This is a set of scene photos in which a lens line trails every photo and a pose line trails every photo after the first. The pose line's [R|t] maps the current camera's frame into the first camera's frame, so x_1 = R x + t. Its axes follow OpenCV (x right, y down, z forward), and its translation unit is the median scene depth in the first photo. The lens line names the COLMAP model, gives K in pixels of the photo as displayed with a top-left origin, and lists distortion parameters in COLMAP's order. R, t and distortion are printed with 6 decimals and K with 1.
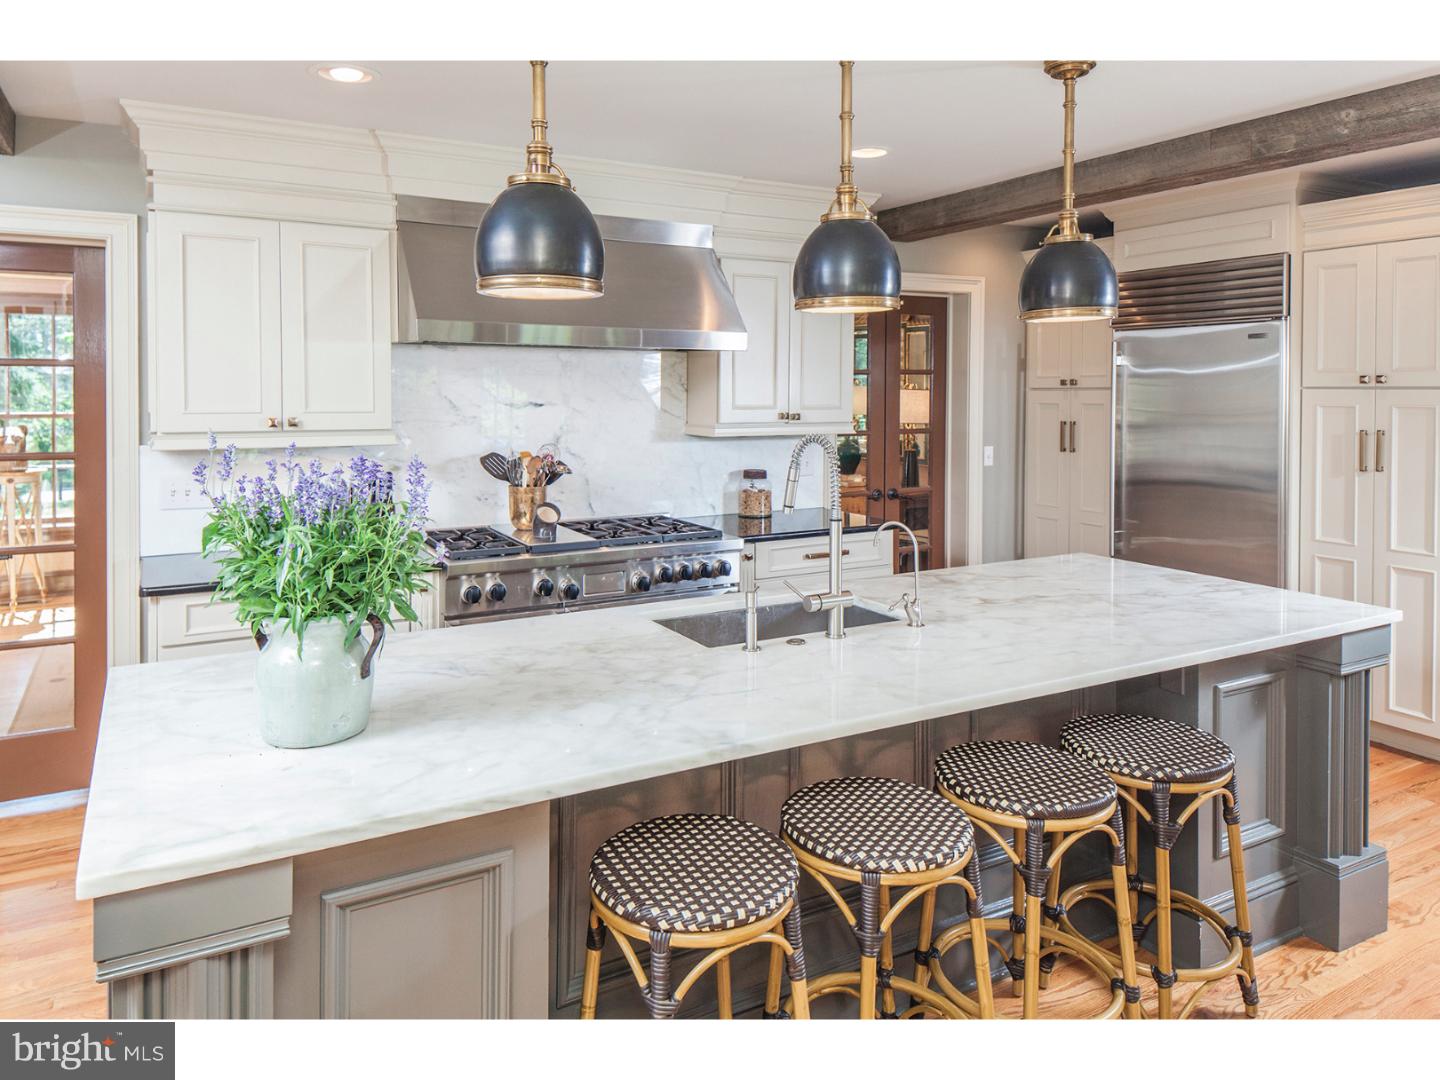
lens RADIAL K [[963.4, 0, 689.3], [0, 963.4, 539.6], [0, 0, 1]] dist [0.072425, 0.000004]
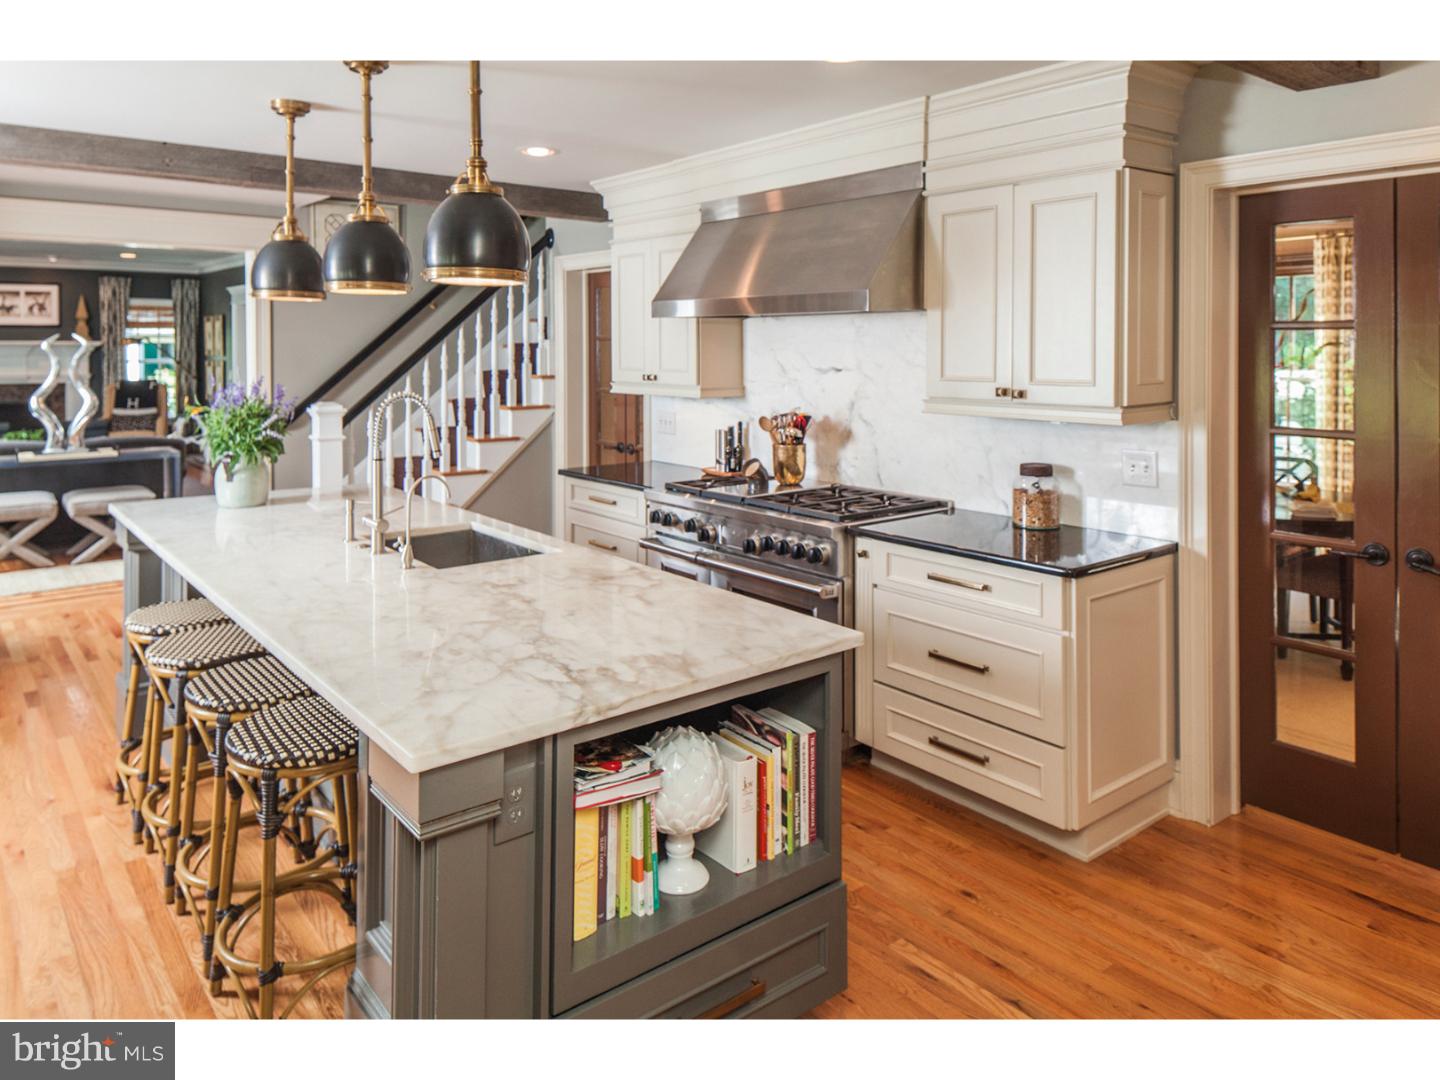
lens RADIAL K [[963.4, 0, 689.3], [0, 963.4, 539.6], [0, 0, 1]] dist [0.072425, 0.000004]
pose [[0.164006, 0.191197, -0.967753, 0.836778], [-0.165081, 0.972522, 0.164163, -0.103405], [0.972548, 0.132834, 0.191063, 0.649732]]
